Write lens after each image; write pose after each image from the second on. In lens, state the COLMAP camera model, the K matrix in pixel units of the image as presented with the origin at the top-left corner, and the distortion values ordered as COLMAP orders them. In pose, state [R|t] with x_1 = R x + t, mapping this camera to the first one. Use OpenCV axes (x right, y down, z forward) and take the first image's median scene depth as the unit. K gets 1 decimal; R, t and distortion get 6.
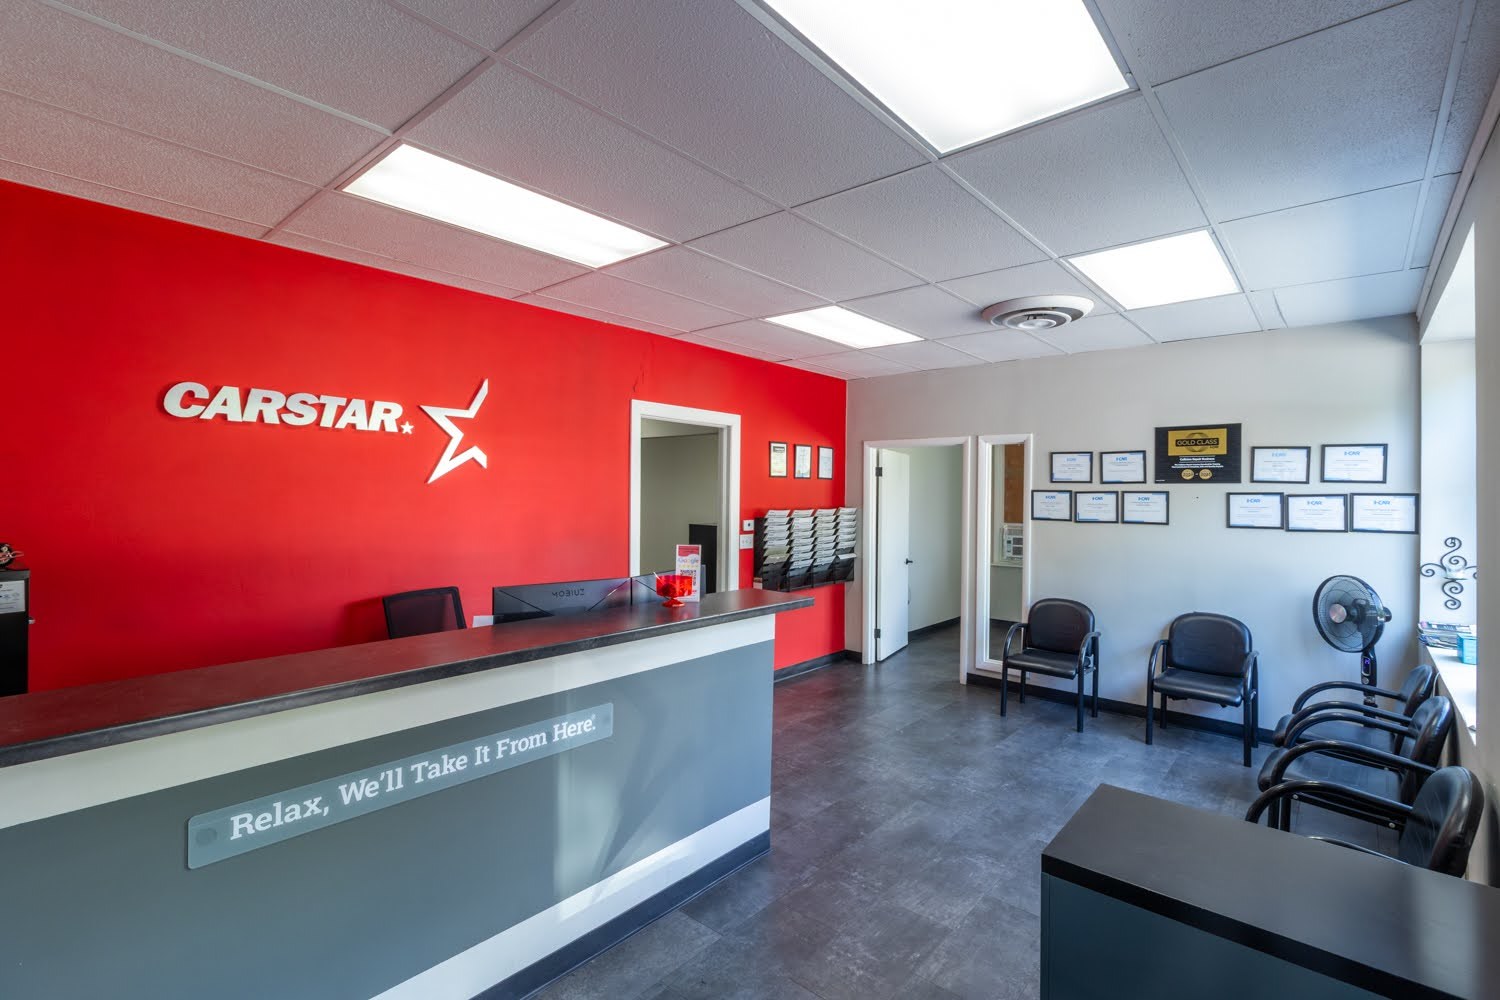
lens RADIAL K [[688.2, 0, 748.1], [0, 688.2, 492.6], [0, 0, 1]] dist [-0.002283, 0.000110]
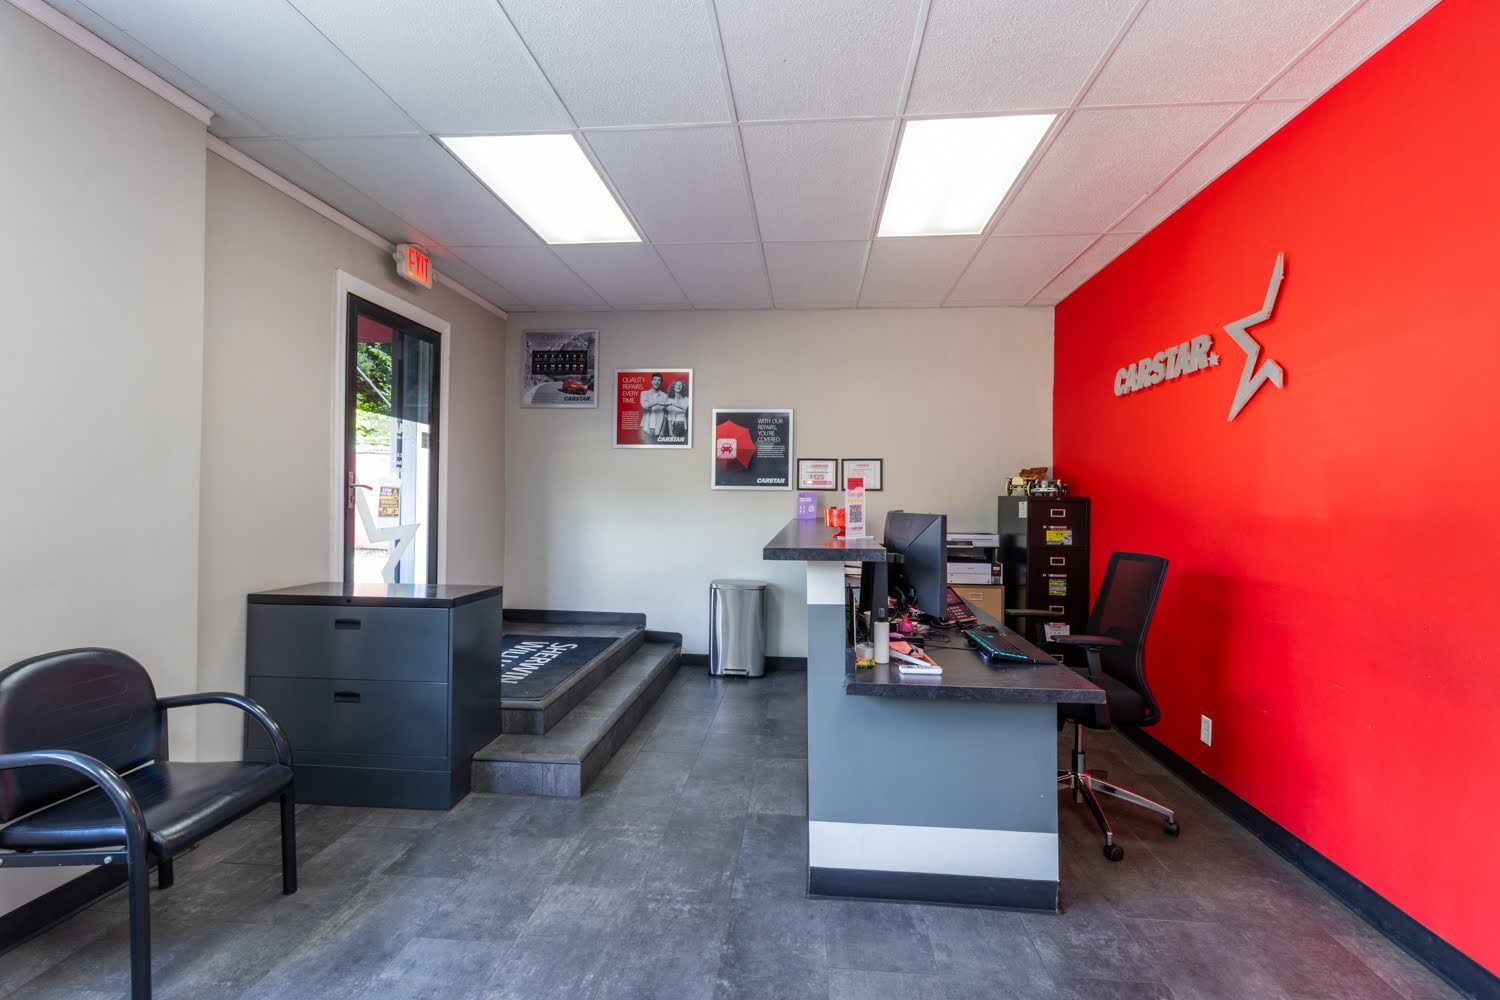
lens RADIAL K [[688.2, 0, 750.2], [0, 688.2, 499.2], [0, 0, 1]] dist [-0.002283, 0.000110]
pose [[-0.807604, -0.014928, -0.589536, 0.576760], [-0.019208, 0.999815, 0.000997, 0.111325], [0.589412, 0.012129, -0.807741, 1.726139]]
